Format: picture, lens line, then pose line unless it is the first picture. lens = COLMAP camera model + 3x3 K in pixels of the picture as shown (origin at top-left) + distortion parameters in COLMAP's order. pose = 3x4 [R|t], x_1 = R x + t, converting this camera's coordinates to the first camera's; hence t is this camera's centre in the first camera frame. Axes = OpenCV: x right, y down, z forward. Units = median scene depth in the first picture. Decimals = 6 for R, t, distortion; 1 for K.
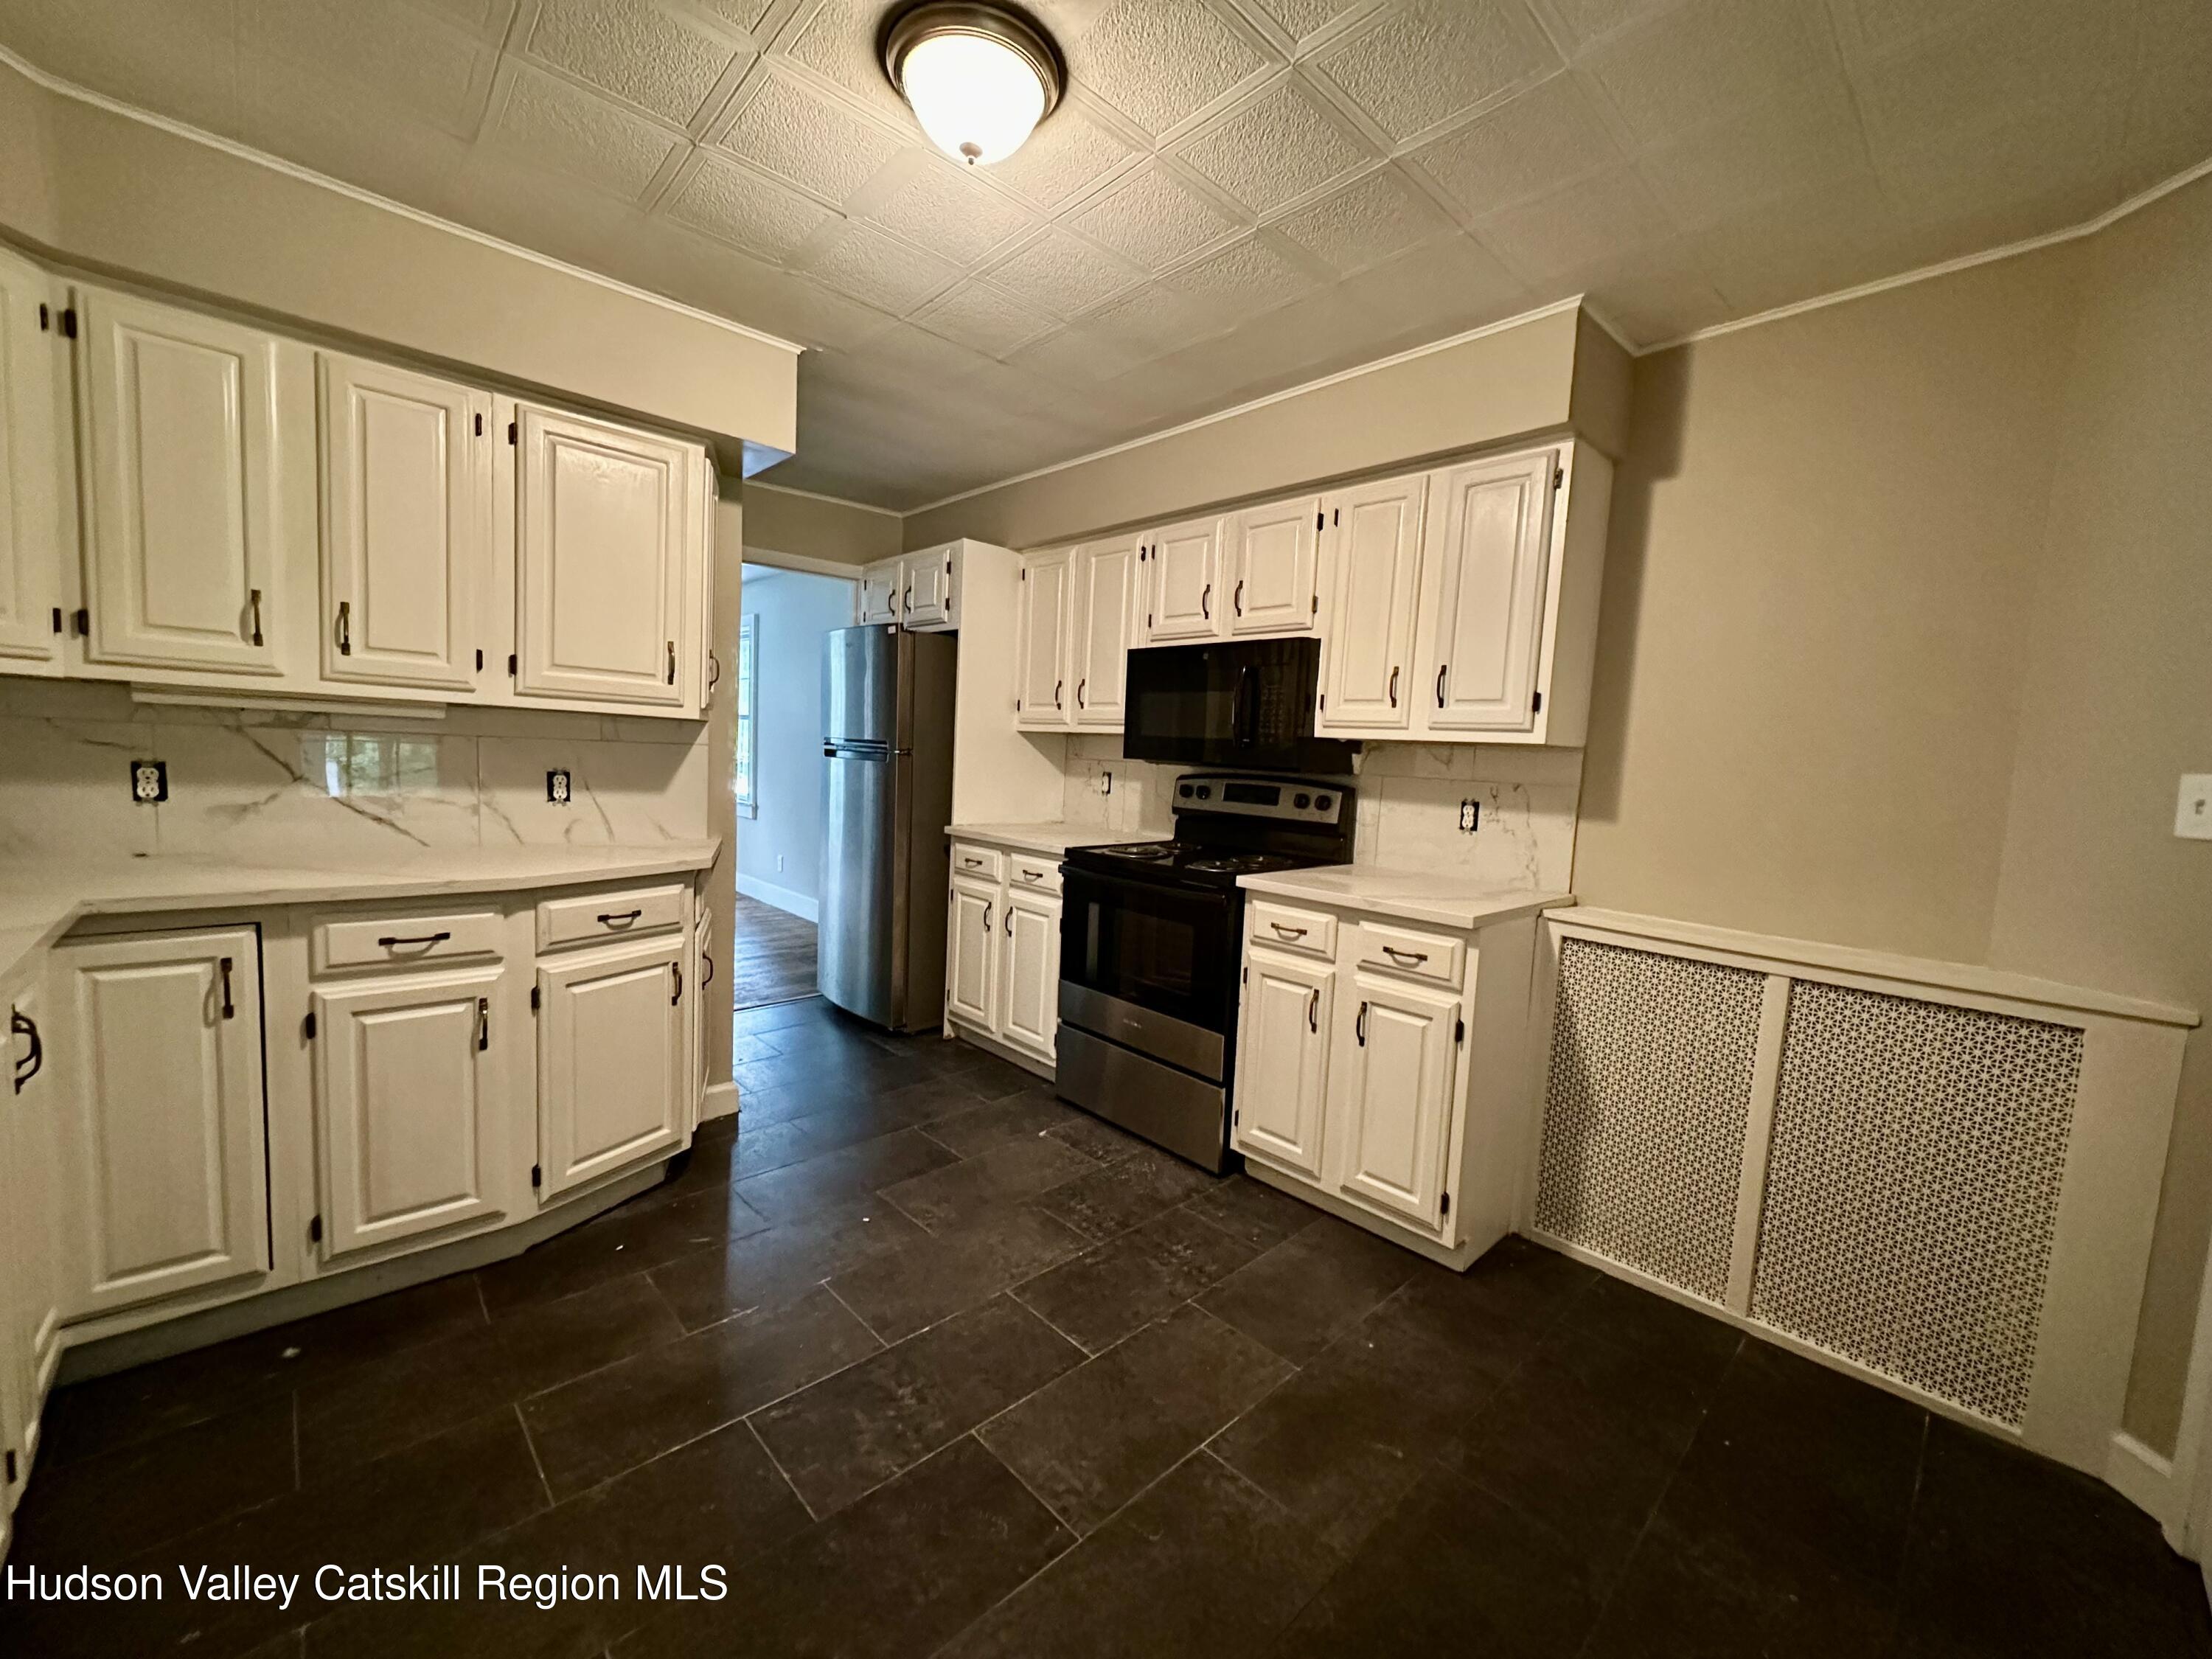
lens RADIAL K [[881.8, 0, 1105.8], [0, 881.8, 828.4], [0, 0, 1]] dist [-0.003740, 0.000201]
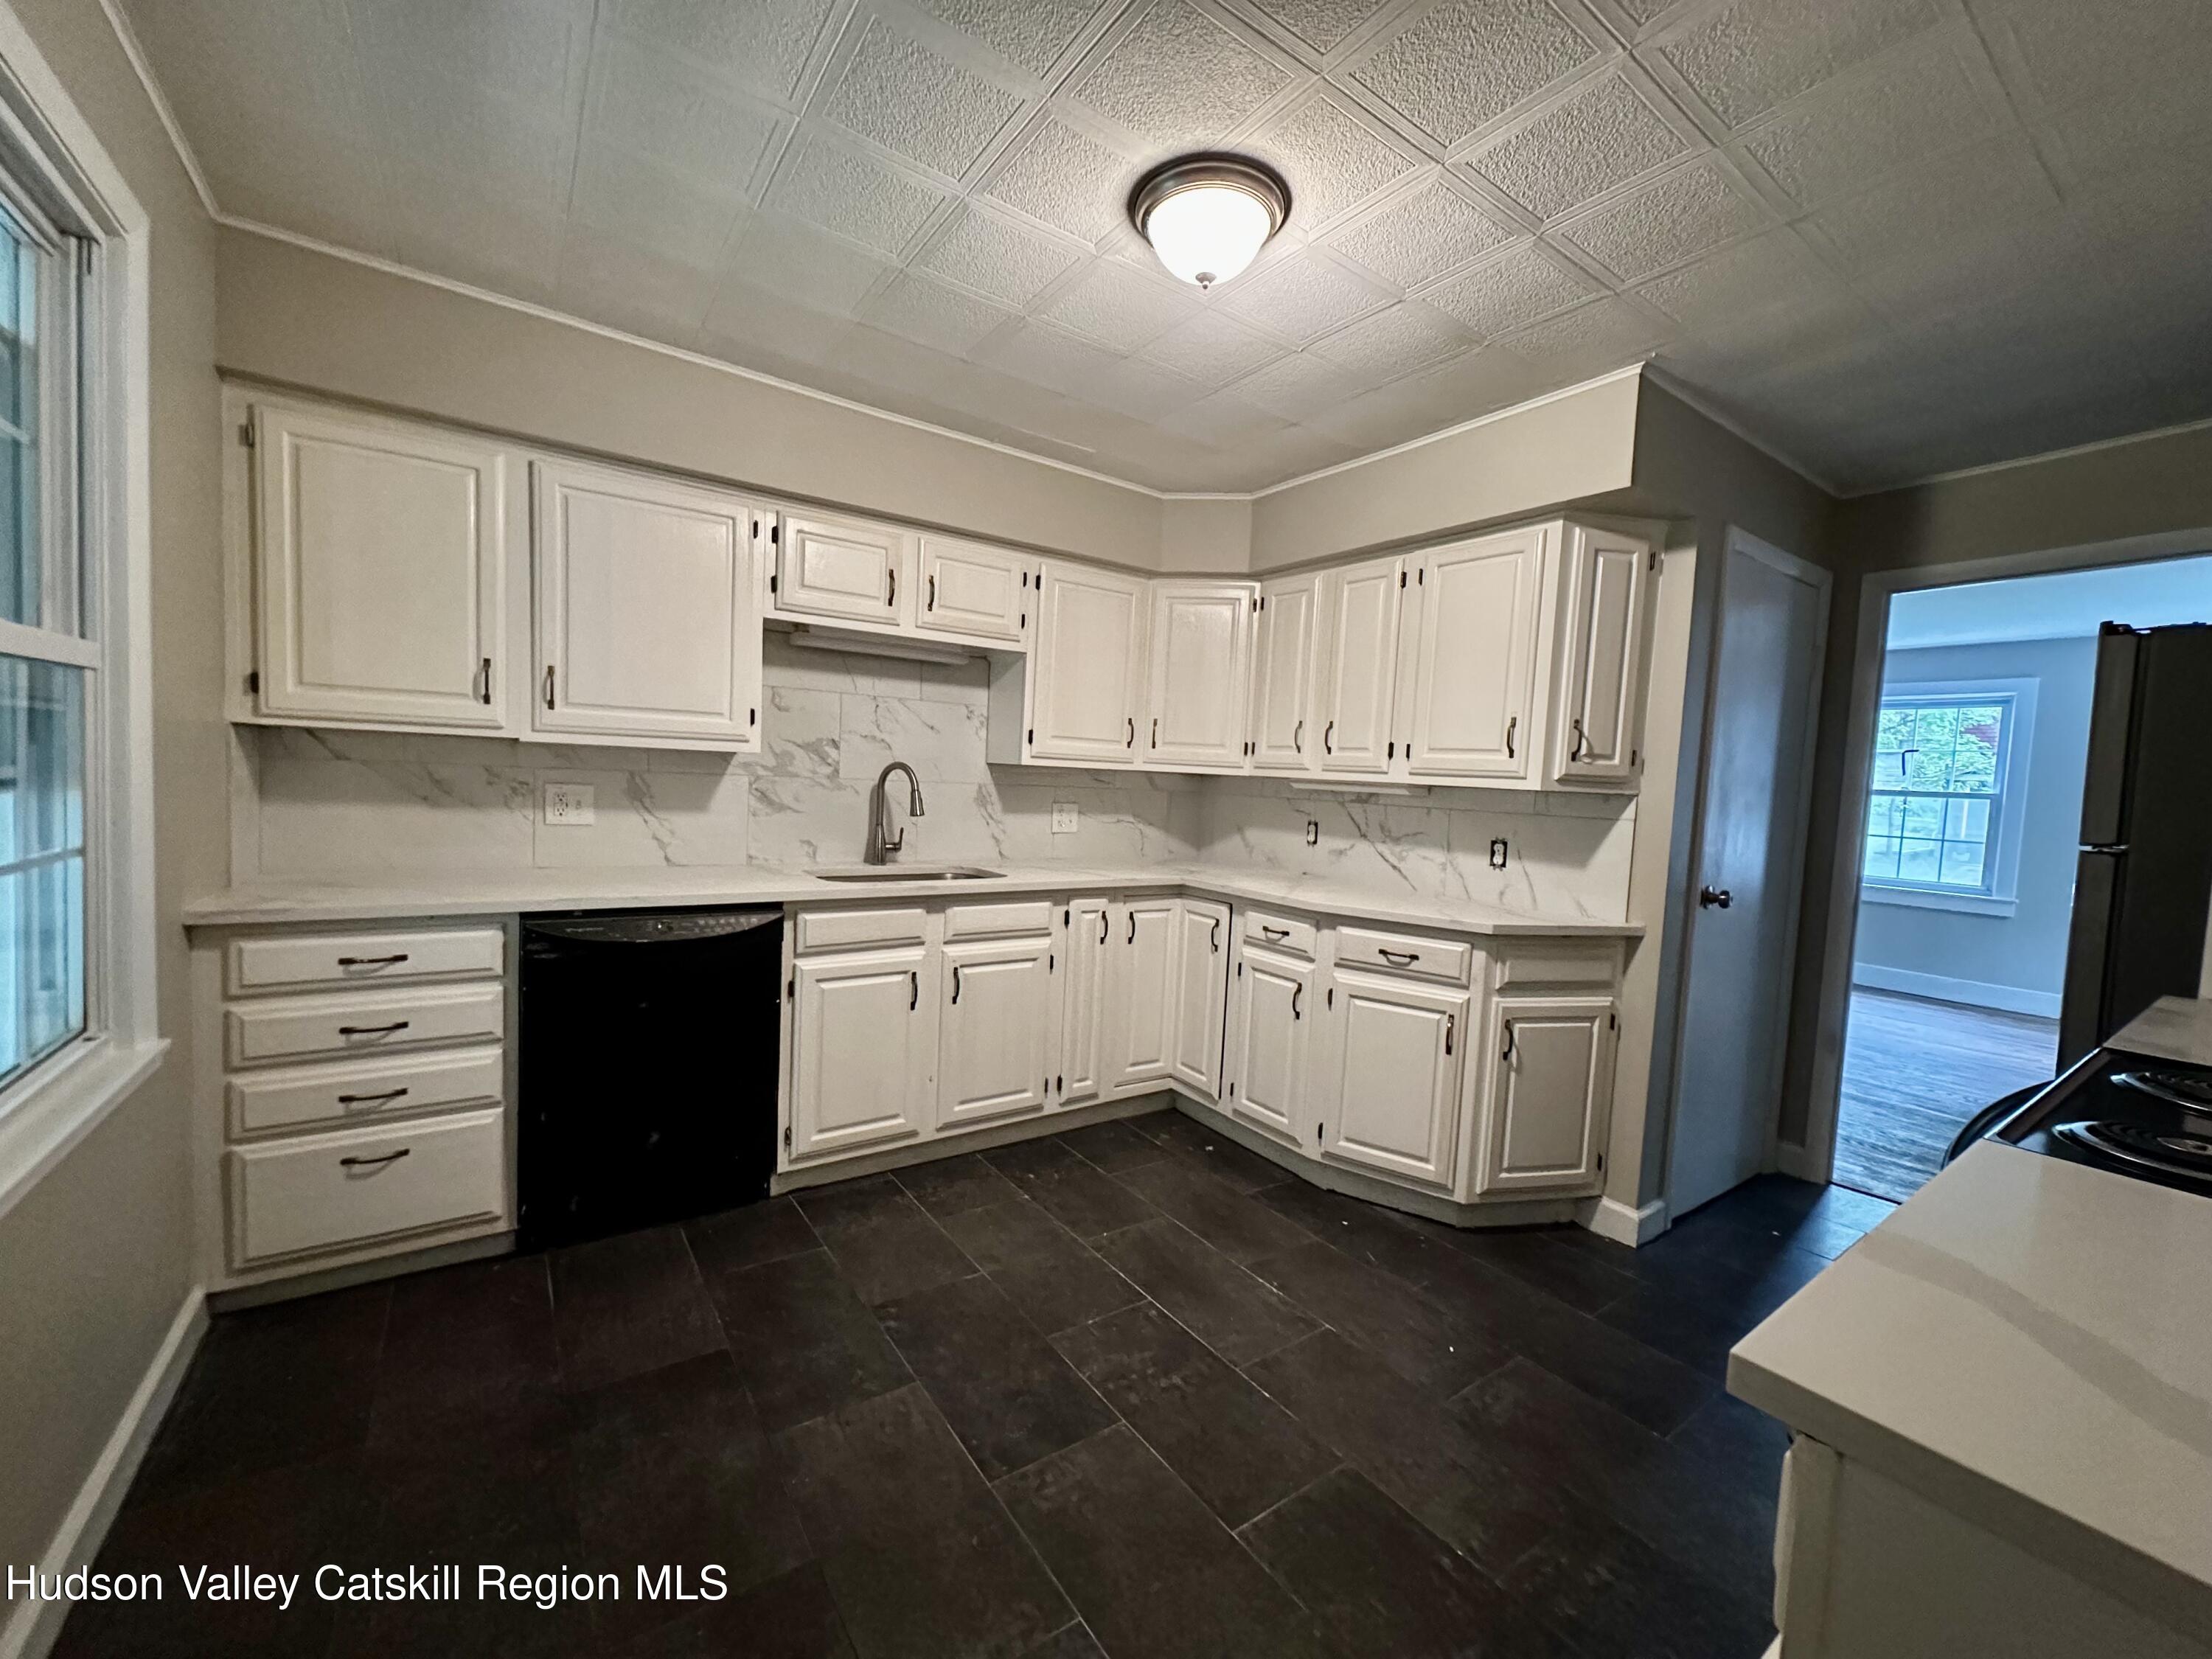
lens RADIAL K [[881.8, 0, 1107.5], [0, 881.8, 829.6], [0, 0, 1]] dist [-0.003740, 0.000201]
pose [[-0.145656, 0.004144, -0.989327, 0.725556], [-0.138344, 0.990081, 0.024515, -0.045105], [0.979615, 0.140438, -0.143638, 0.817815]]
